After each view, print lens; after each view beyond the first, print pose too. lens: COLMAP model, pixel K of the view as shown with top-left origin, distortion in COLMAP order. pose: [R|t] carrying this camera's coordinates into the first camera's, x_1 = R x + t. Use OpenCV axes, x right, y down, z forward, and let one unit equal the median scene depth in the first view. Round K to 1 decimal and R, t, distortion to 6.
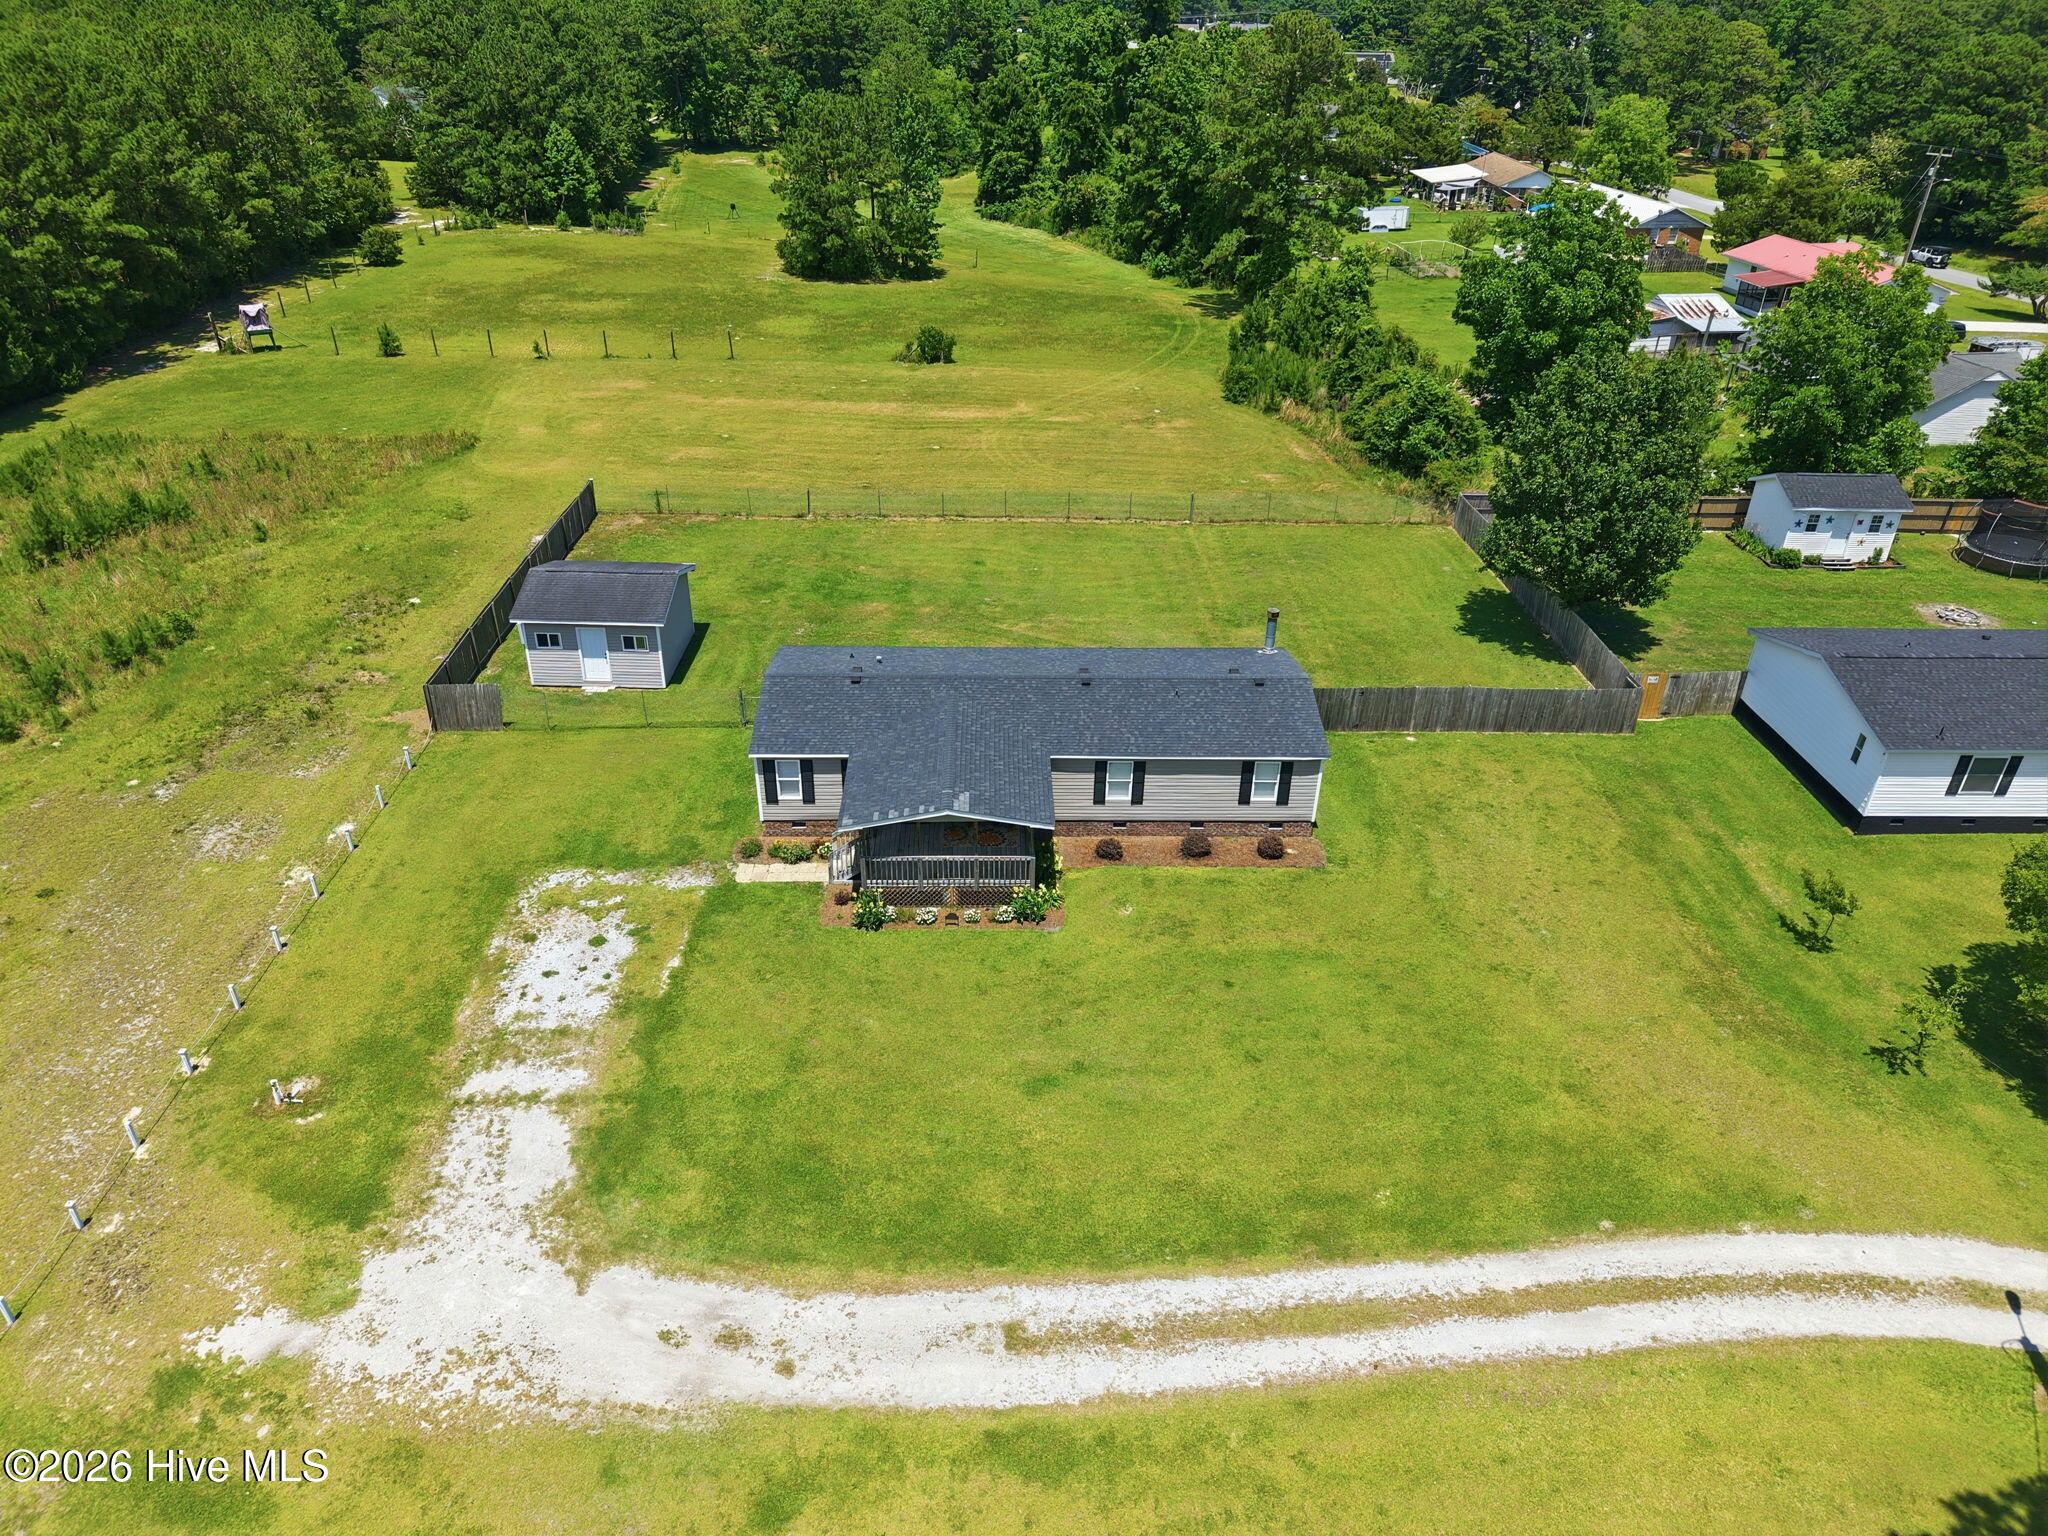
lens RADIAL K [[1344.8, 0, 1024.0], [0, 1344.8, 768.0], [0, 0, 1]] dist [-0.001903, -0.000370]
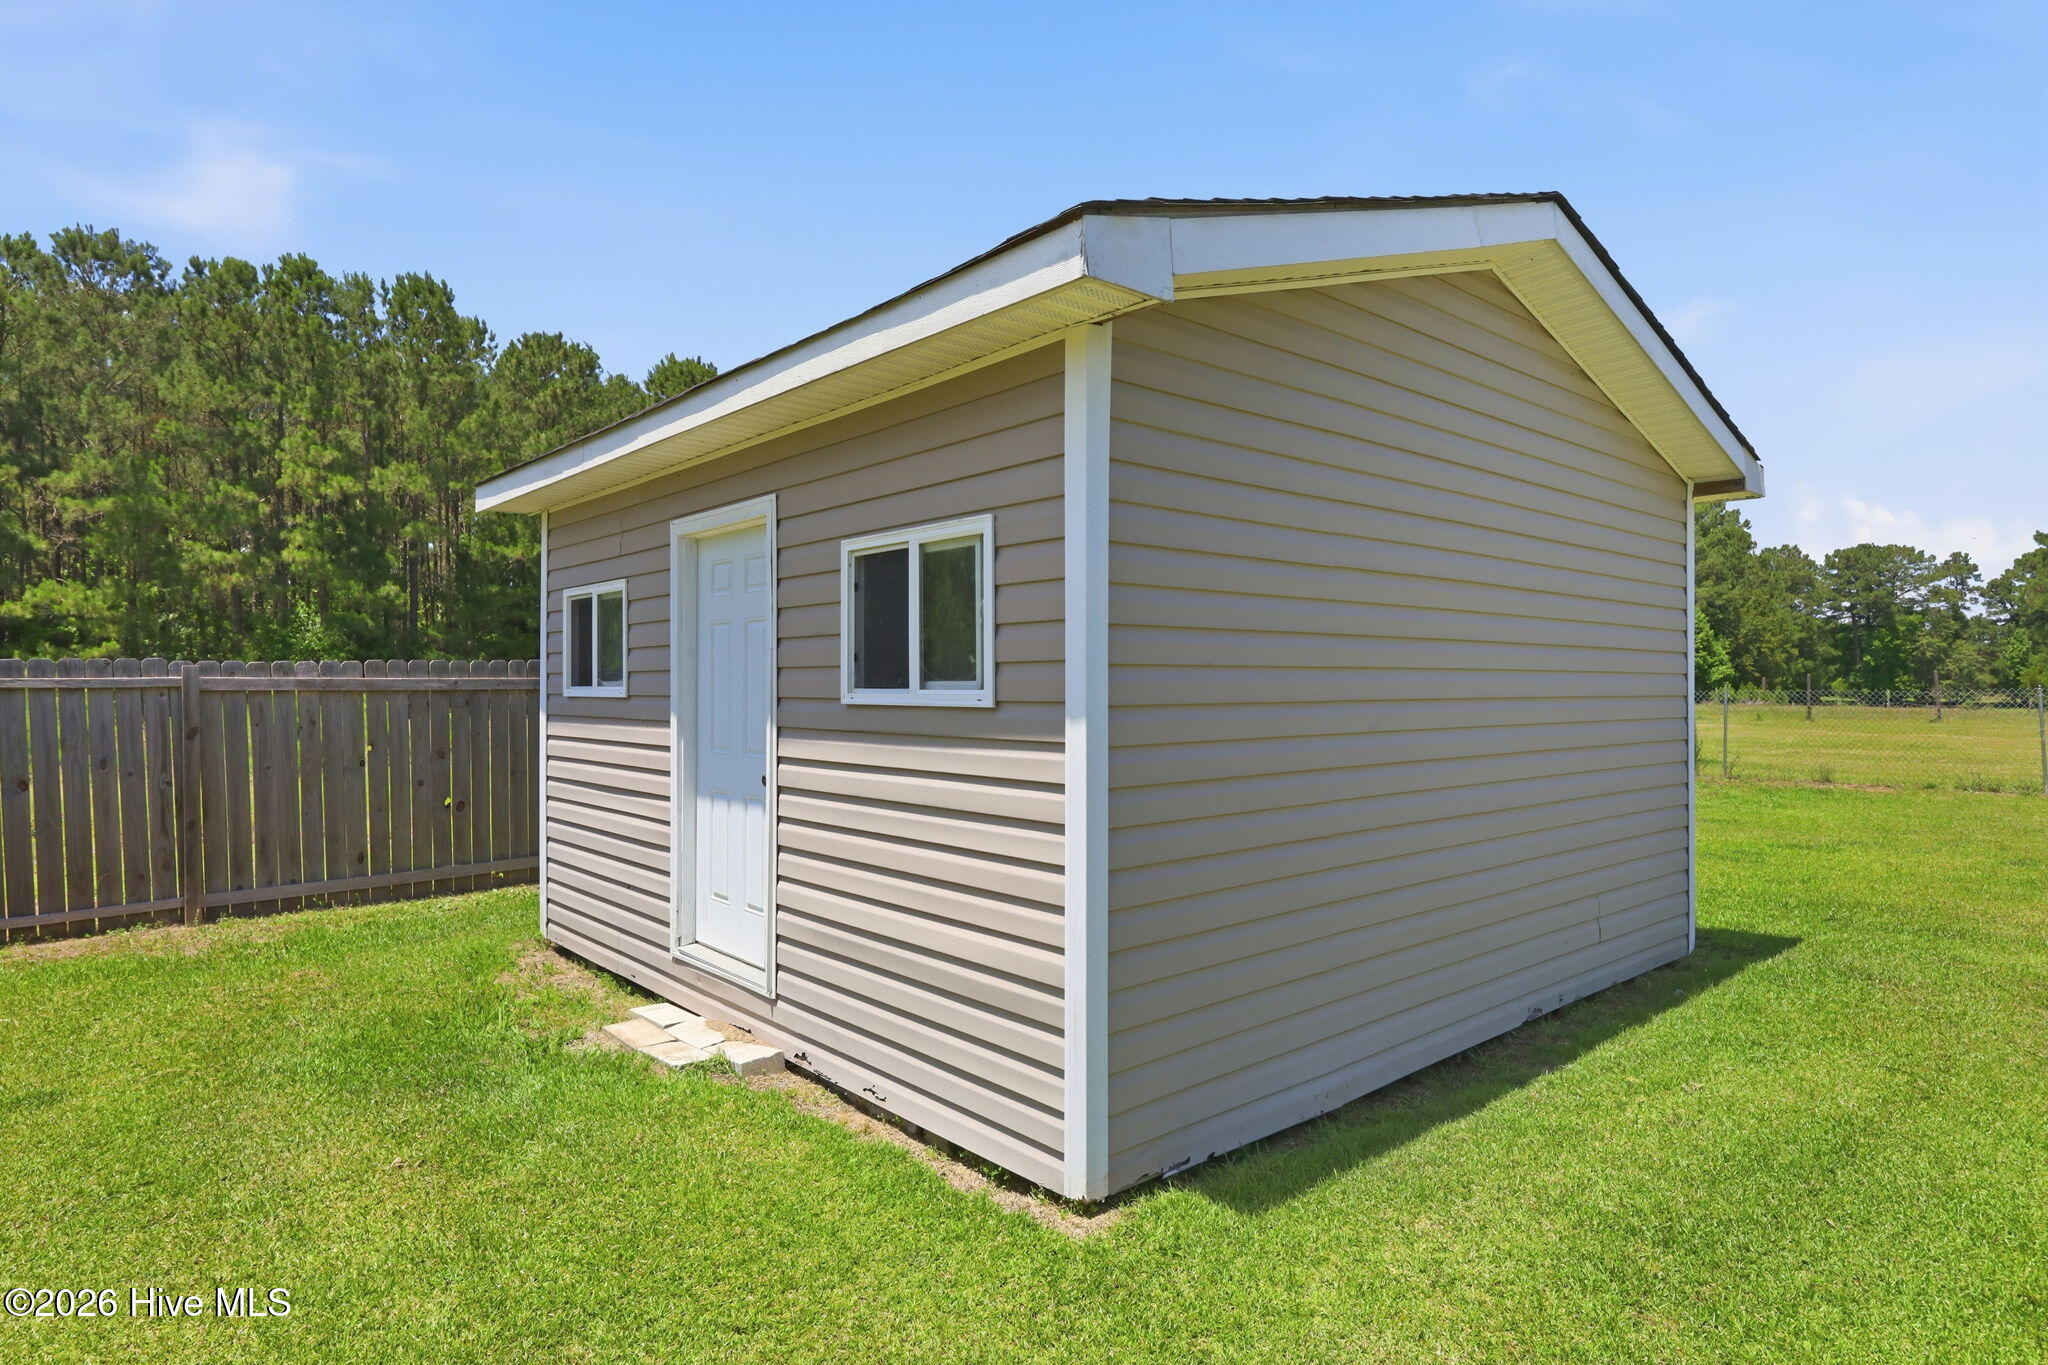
lens RADIAL K [[1133.7, 0, 1024.0], [0, 1133.7, 682.5], [0, 0, 1]] dist [0.001000, 0.000369]
pose [[0.657791, -0.009399, -0.753141, -0.074695], [-0.375604, 0.862627, -0.338817, -0.021645], [0.652865, 0.505754, 0.563898, 0.323110]]
